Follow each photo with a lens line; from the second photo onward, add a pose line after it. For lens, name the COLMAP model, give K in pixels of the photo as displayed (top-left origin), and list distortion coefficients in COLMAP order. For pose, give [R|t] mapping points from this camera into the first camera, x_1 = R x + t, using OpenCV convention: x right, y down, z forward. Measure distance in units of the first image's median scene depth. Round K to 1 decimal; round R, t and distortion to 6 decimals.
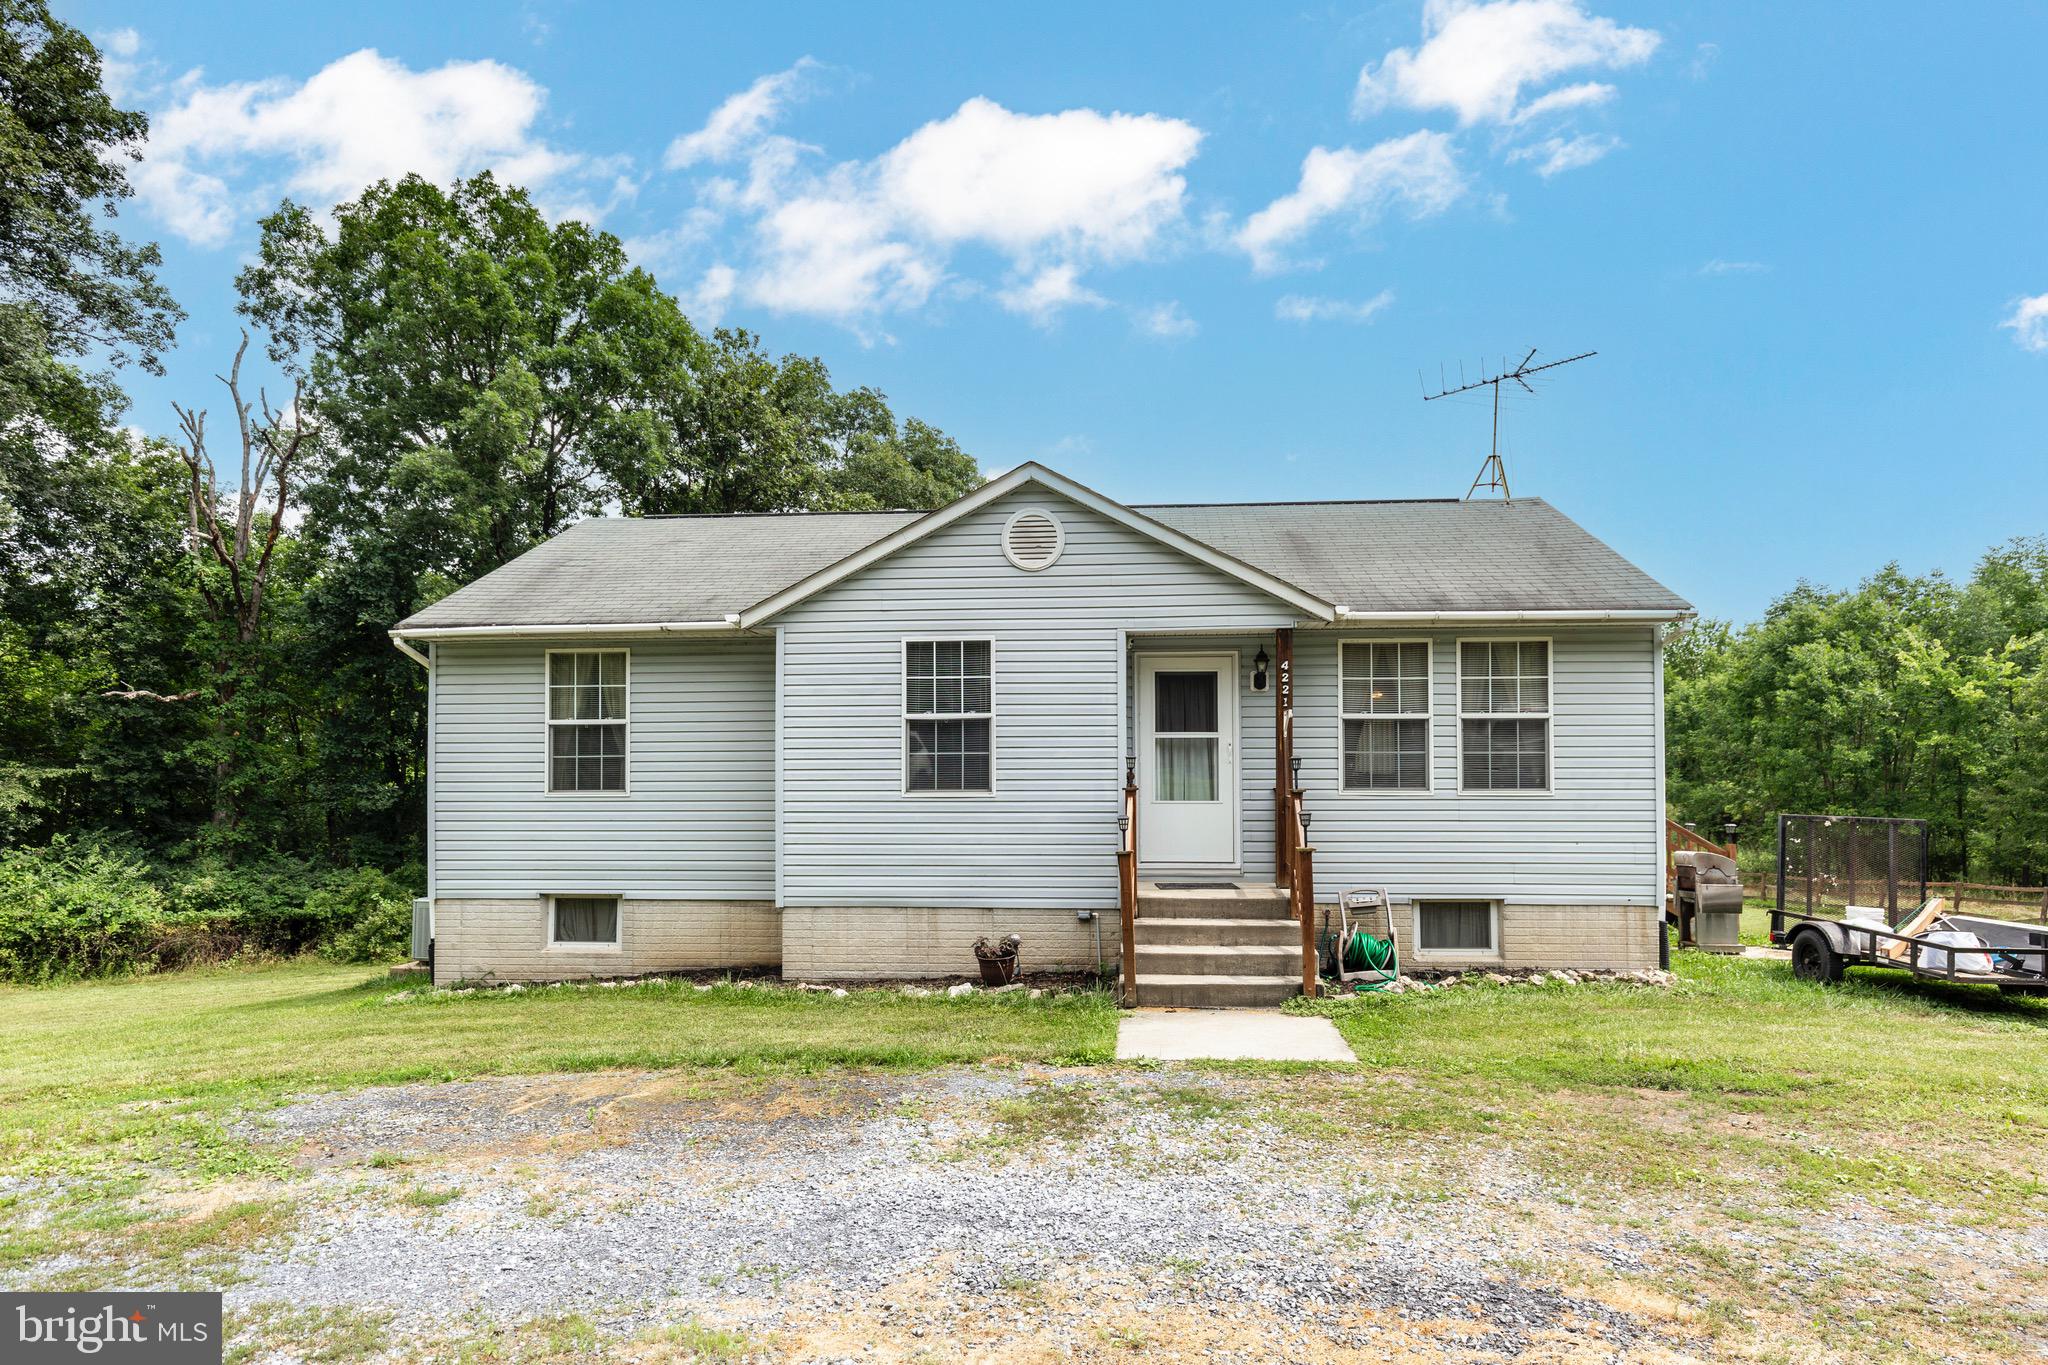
lens RADIAL K [[1144.6, 0, 1055.2], [0, 1144.6, 747.3], [0, 0, 1]] dist [0.009414, -0.008091]
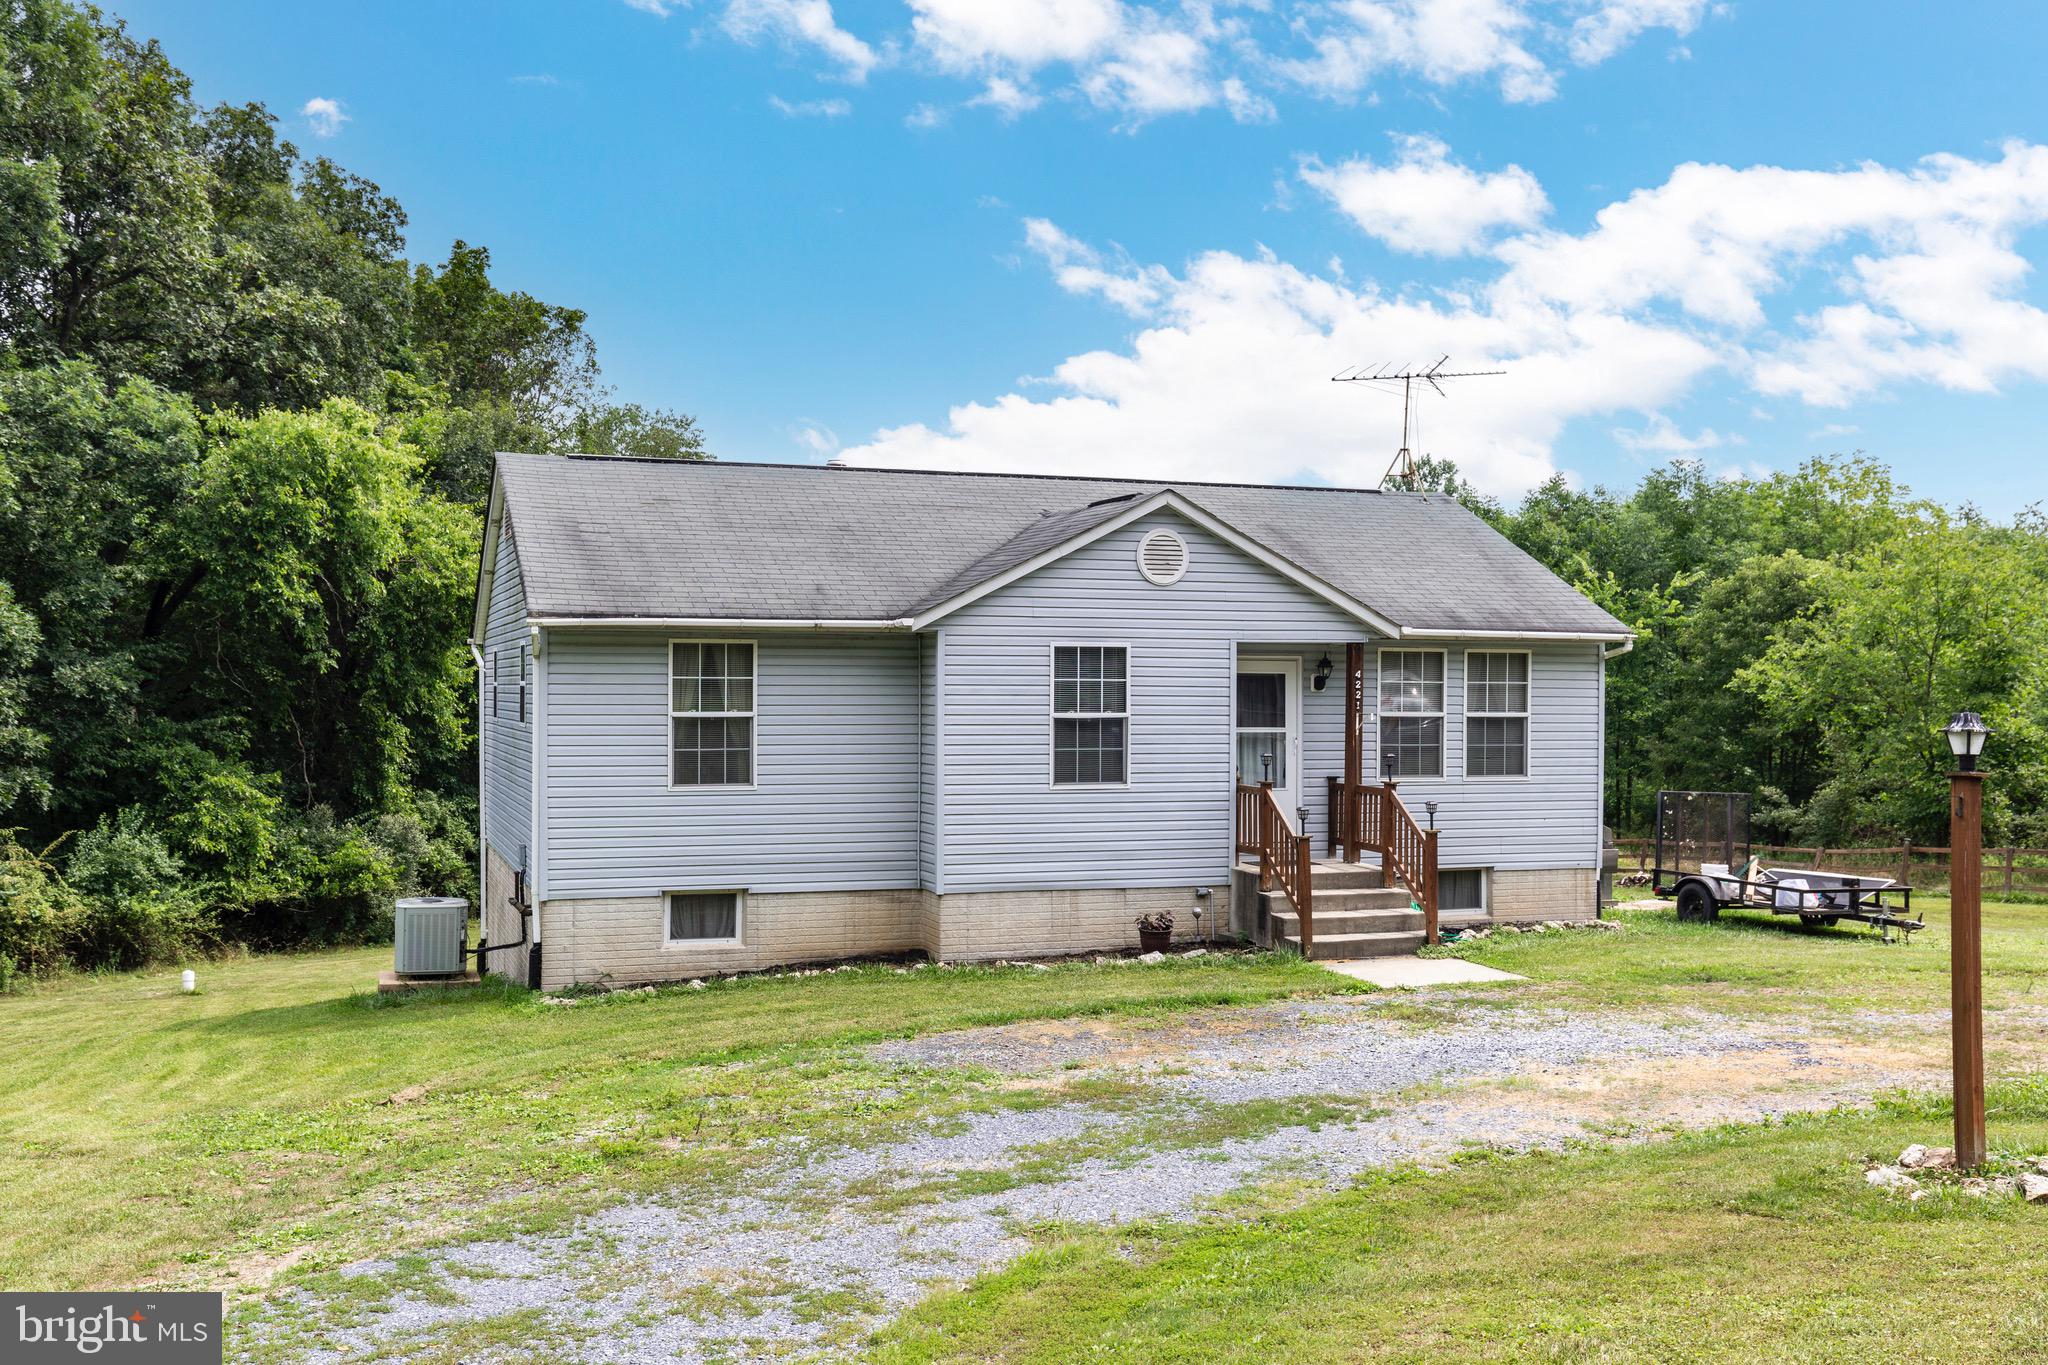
lens RADIAL K [[1872.2, 0, 1025.7], [0, 1872.2, 680.7], [0, 0, 1]] dist [-0.005964, 0.000000]
pose [[0.917346, 0.009699, 0.397974, -0.847190], [-0.018135, 0.999683, 0.017439, -0.088658], [-0.397679, -0.023215, 0.917231, -0.607437]]
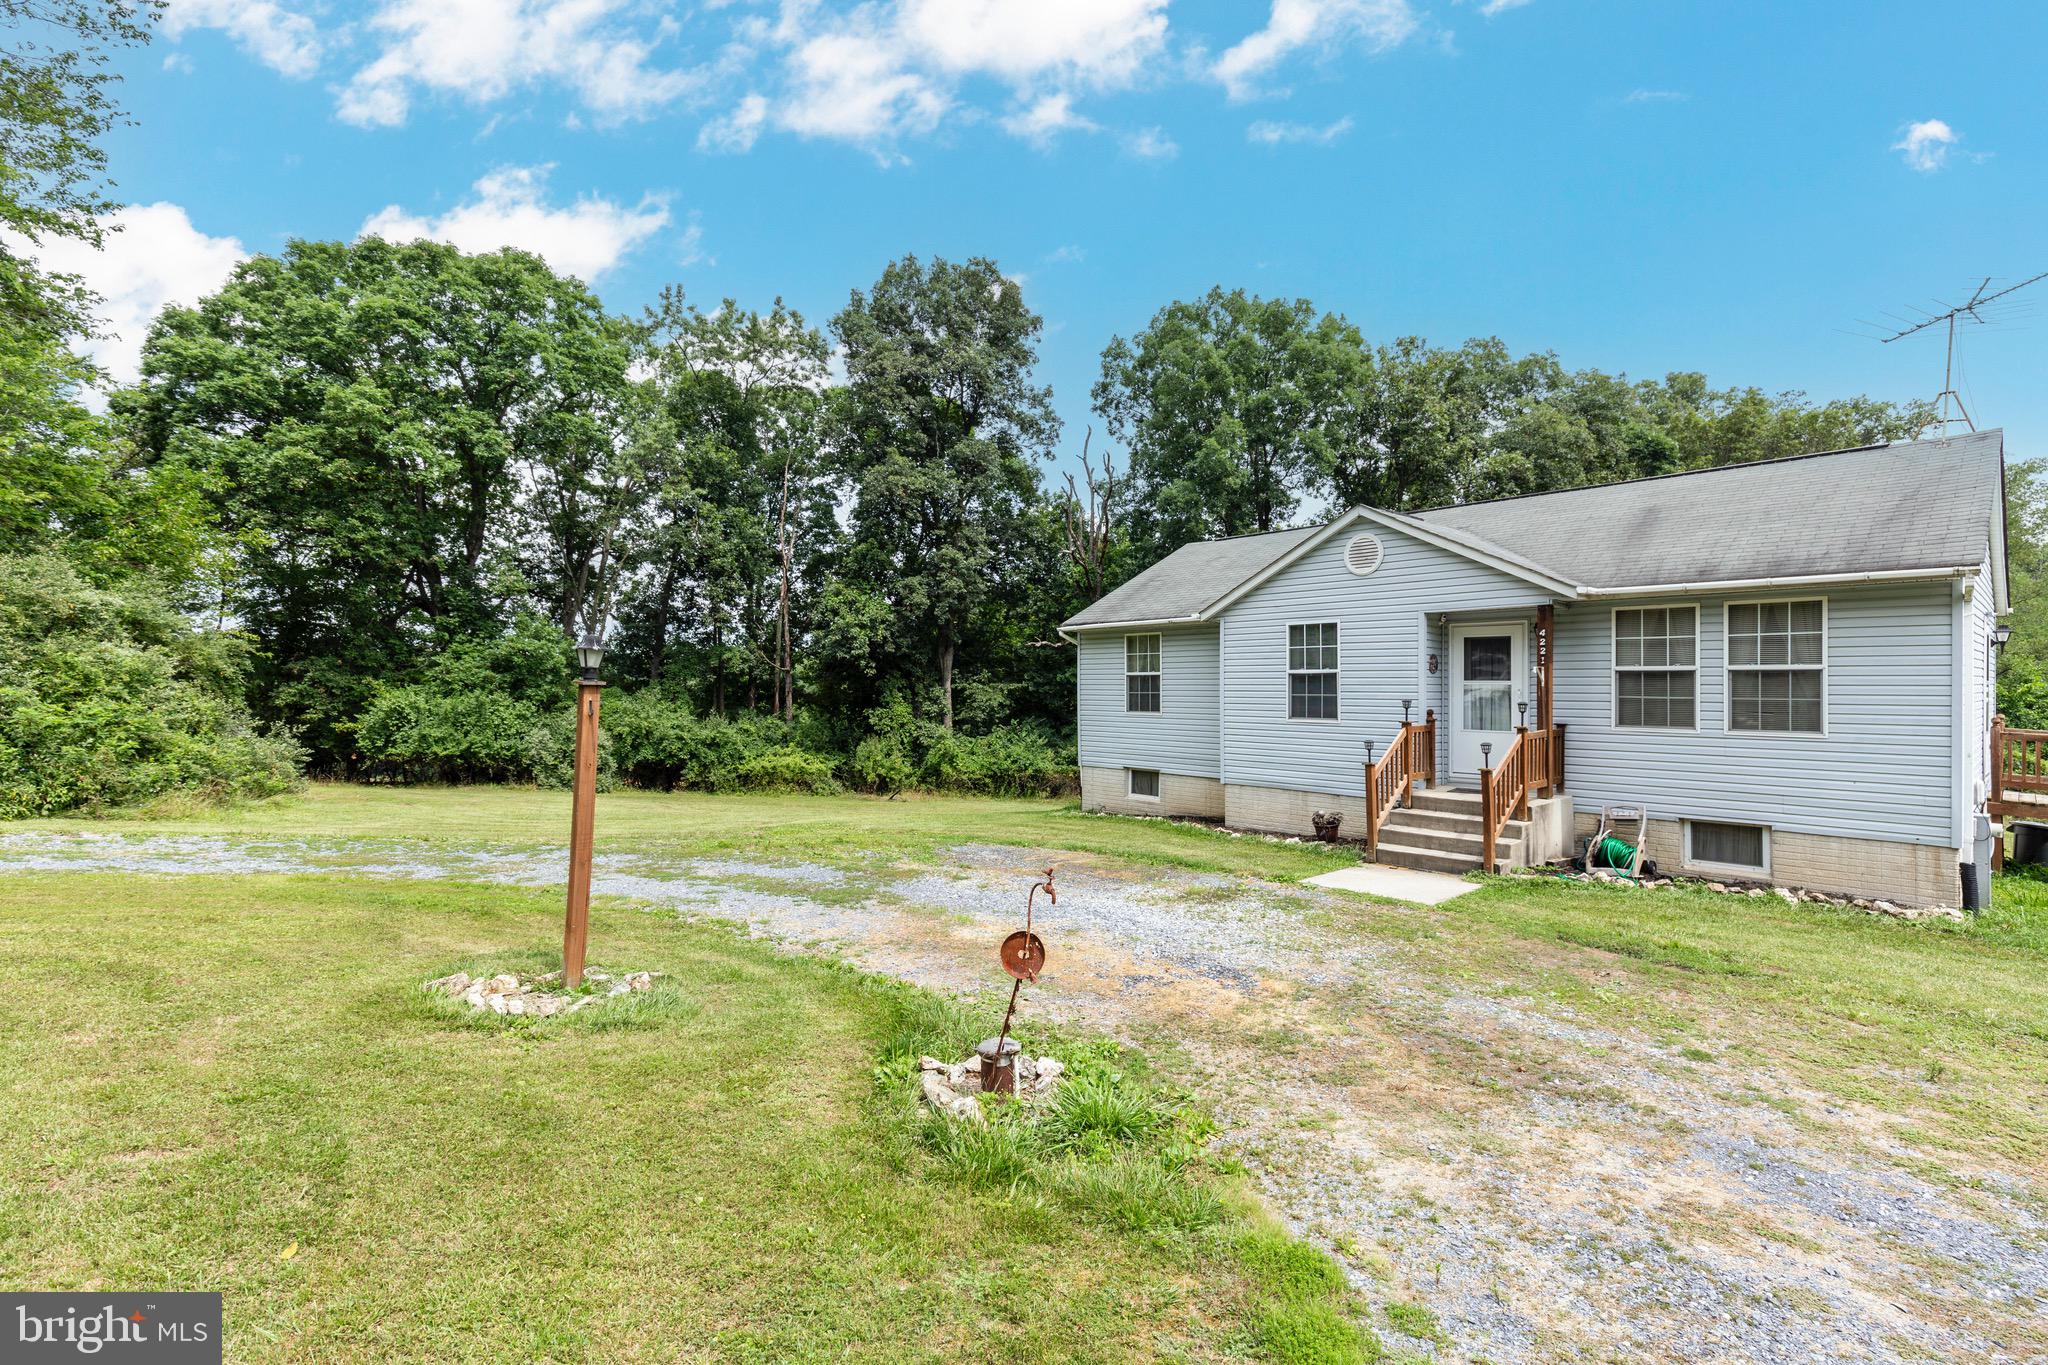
lens RADIAL K [[929.6, 0, 1020.7], [0, 929.6, 679.2], [0, 0, 1]] dist [0.003020, 0.000445]
pose [[0.721559, 0.000475, -0.692353, 0.495455], [0.016683, 0.999697, 0.018072, -0.045324], [0.692152, -0.024591, 0.721333, -0.202551]]
